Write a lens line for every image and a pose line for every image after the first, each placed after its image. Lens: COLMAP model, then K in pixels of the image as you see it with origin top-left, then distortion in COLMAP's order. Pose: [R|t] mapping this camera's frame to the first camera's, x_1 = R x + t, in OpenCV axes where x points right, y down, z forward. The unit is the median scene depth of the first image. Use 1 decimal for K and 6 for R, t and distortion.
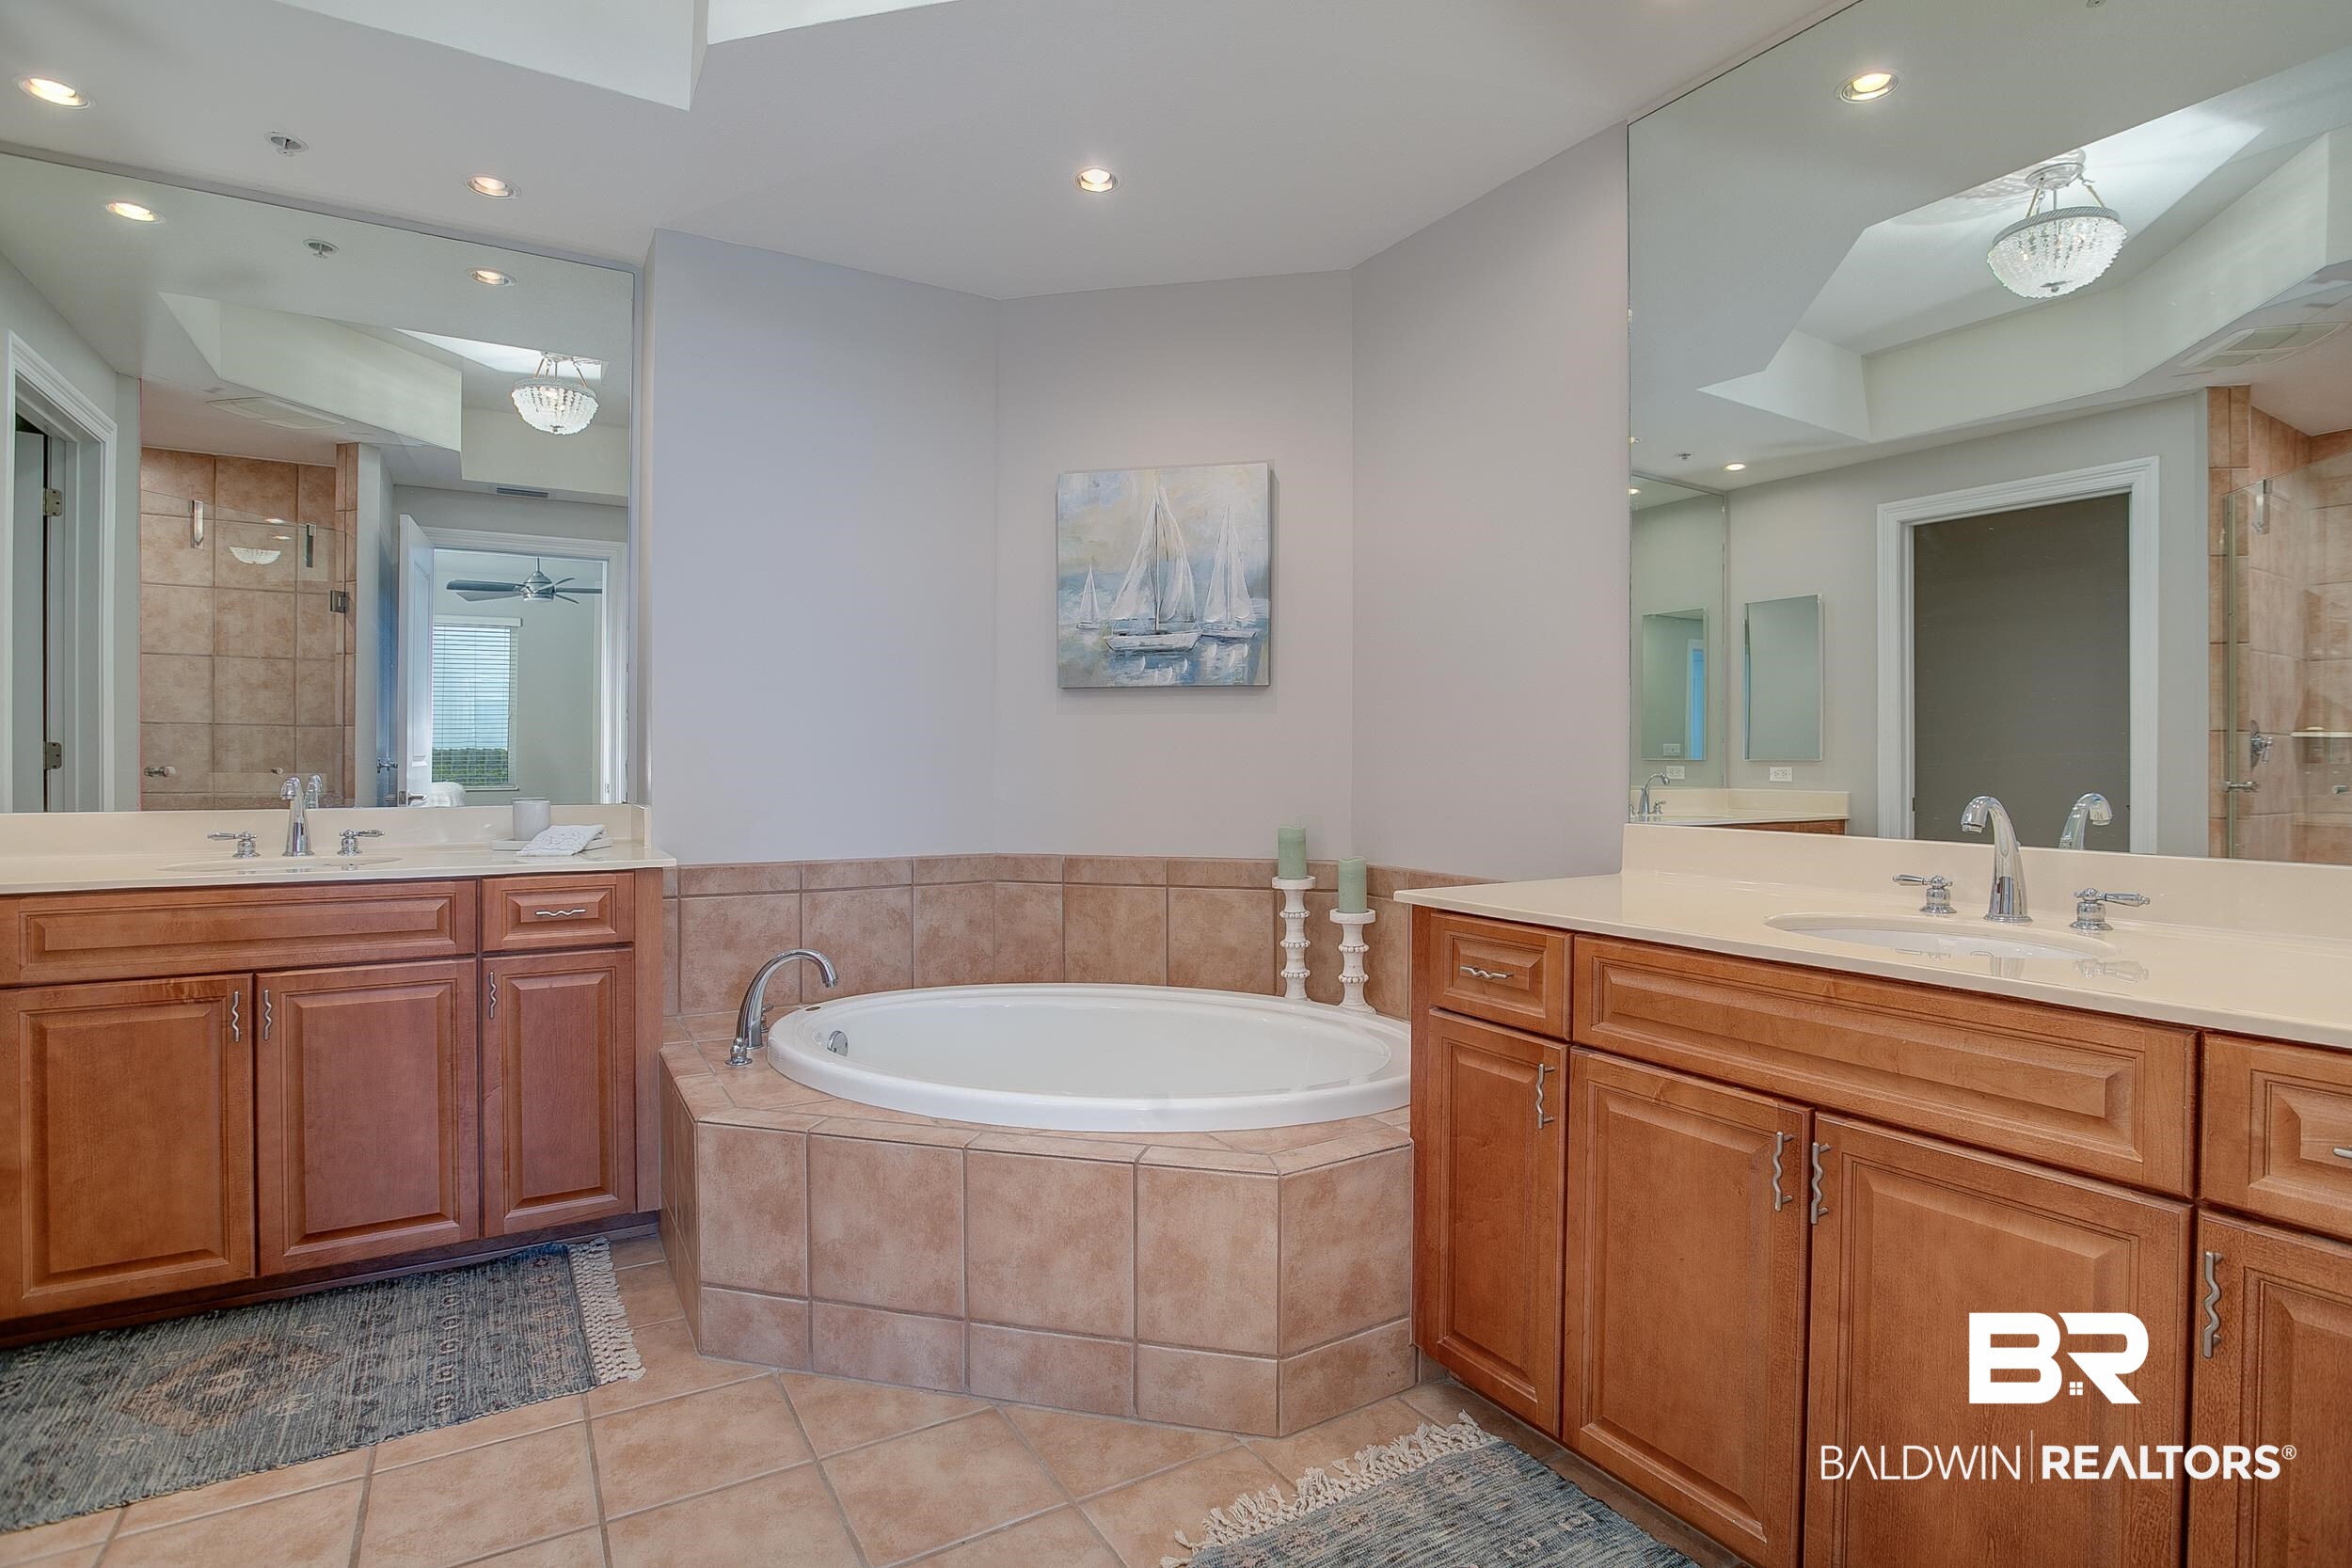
lens RADIAL K [[1145.7, 0, 1185.0], [0, 1145.7, 766.0], [0, 0, 1]] dist [-0.050874, 0.013857]
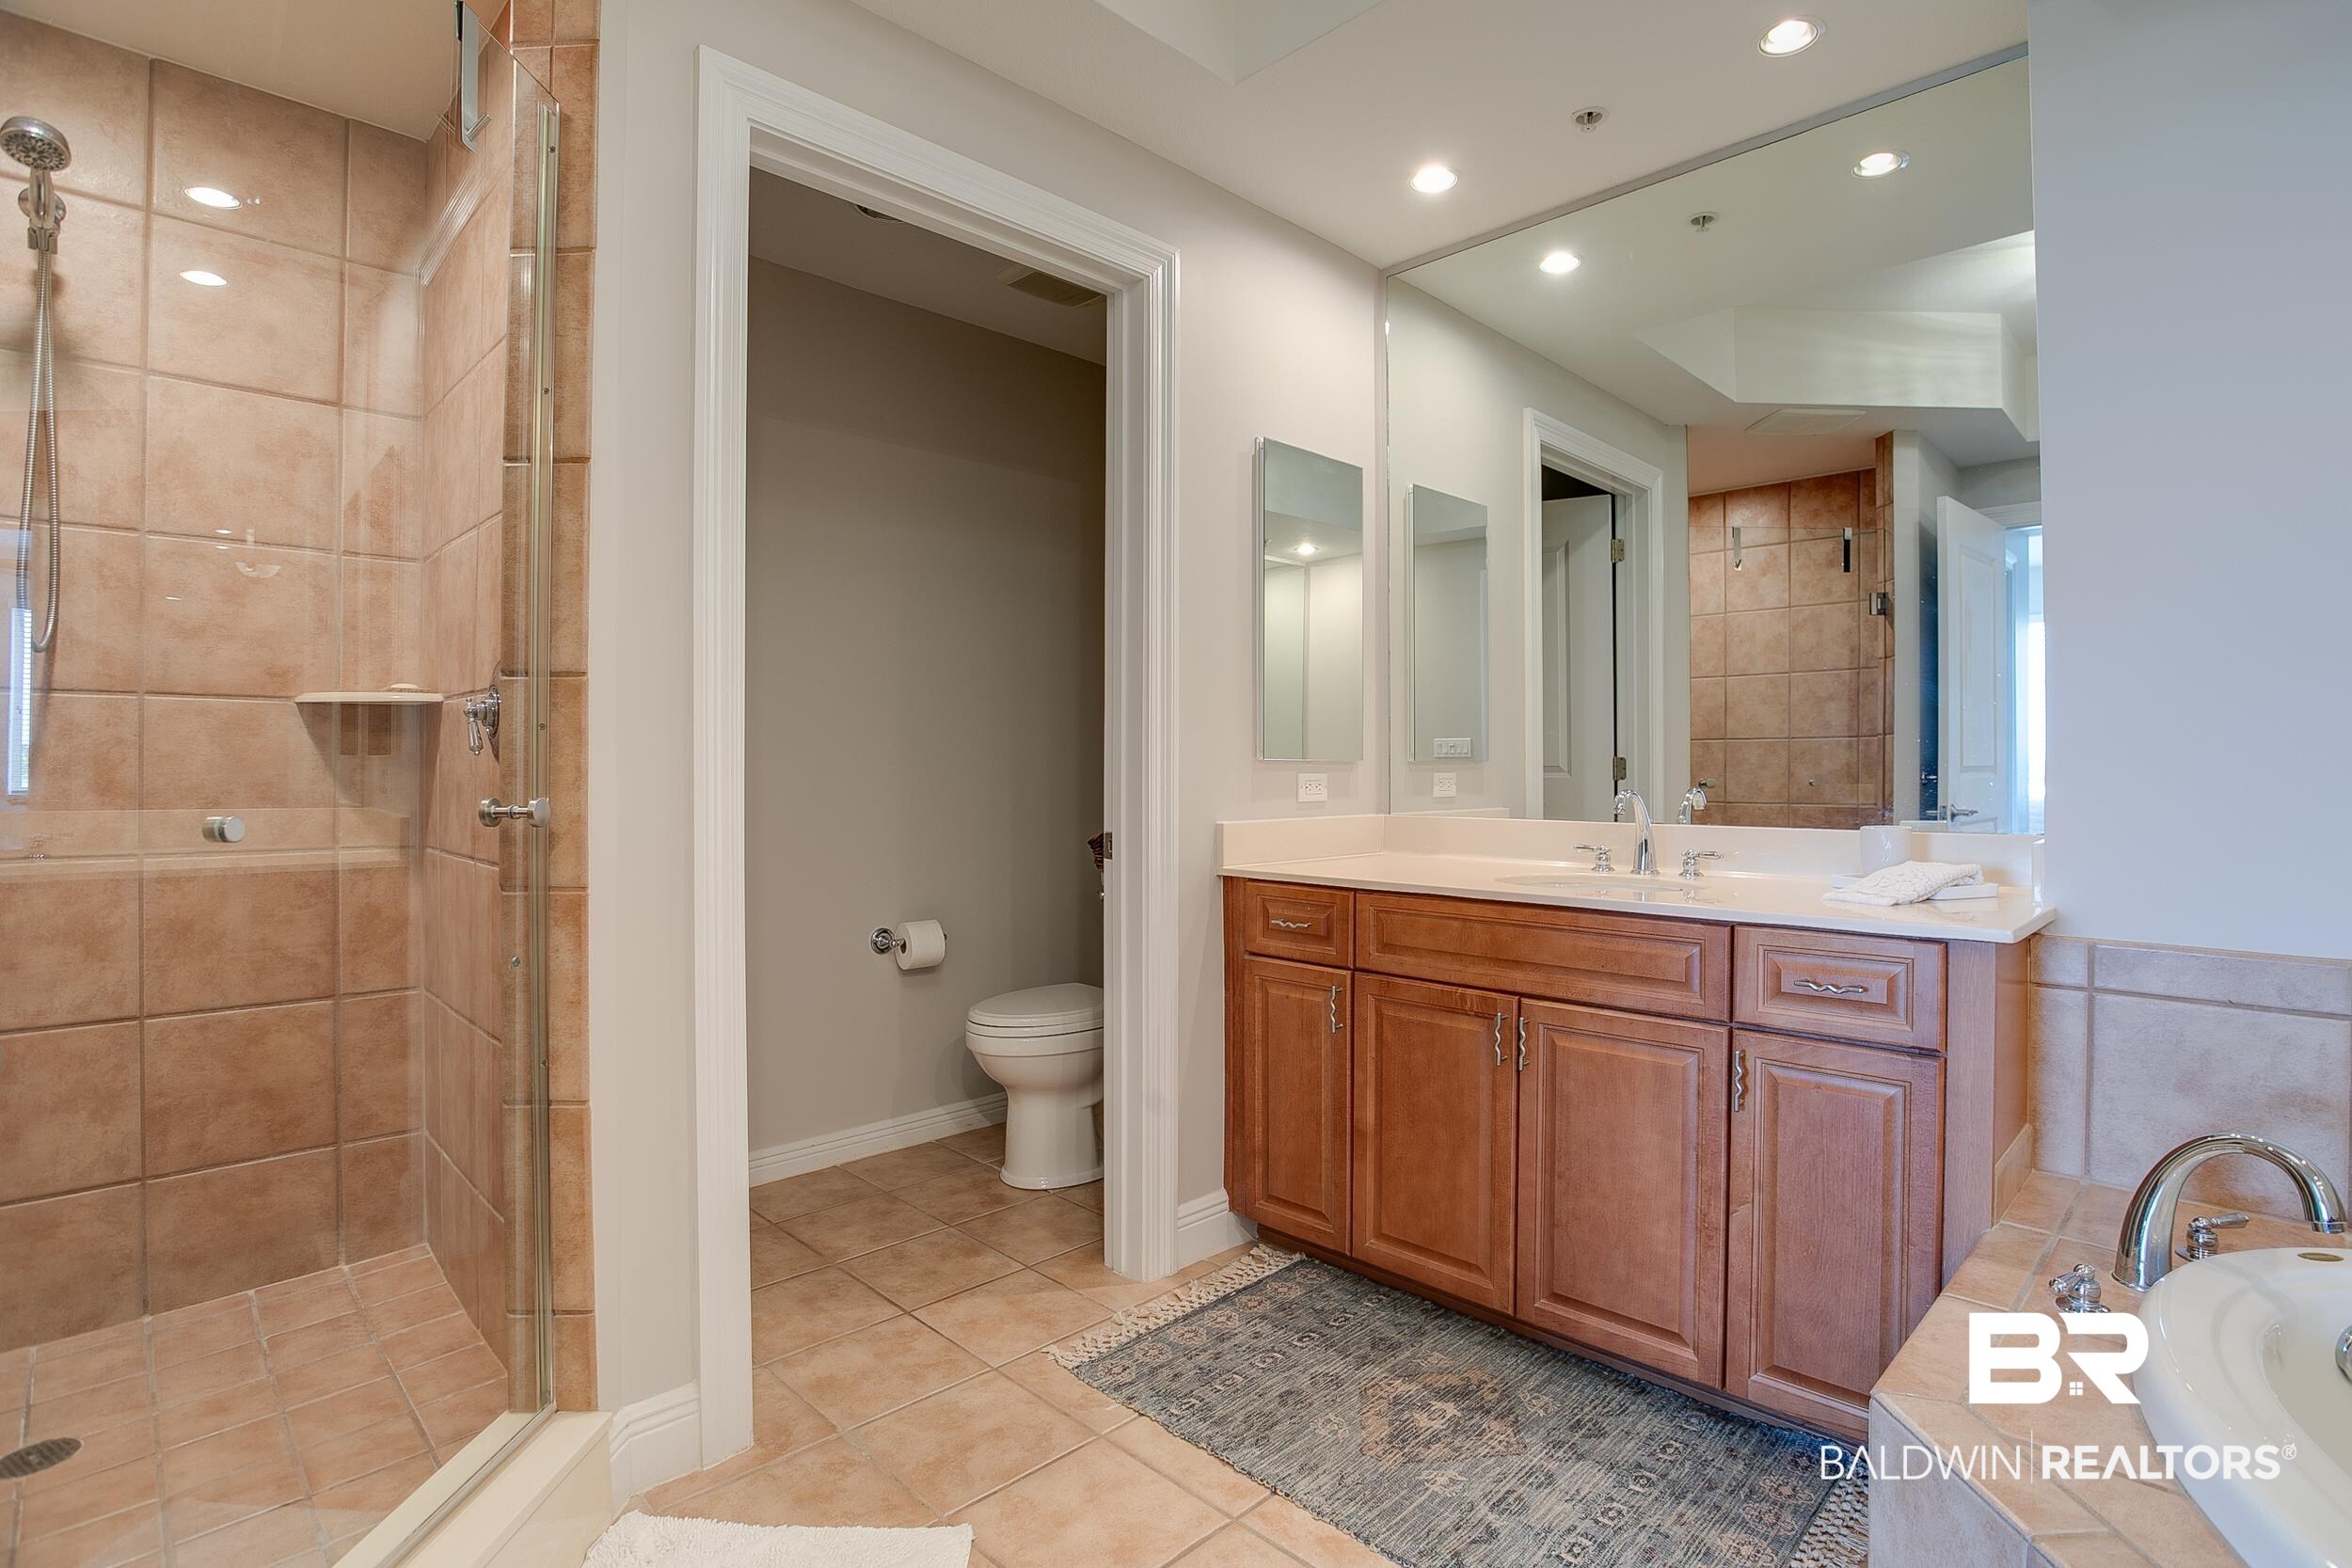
lens RADIAL K [[1145.7, 0, 1158.1], [0, 1145.7, 771.8], [0, 0, 1]] dist [-0.050874, 0.013857]
pose [[0.248745, -0.001241, -0.968568, 0.023400], [-0.004080, 0.999989, -0.002329, -0.001745], [0.968560, 0.004531, 0.248737, 0.428994]]
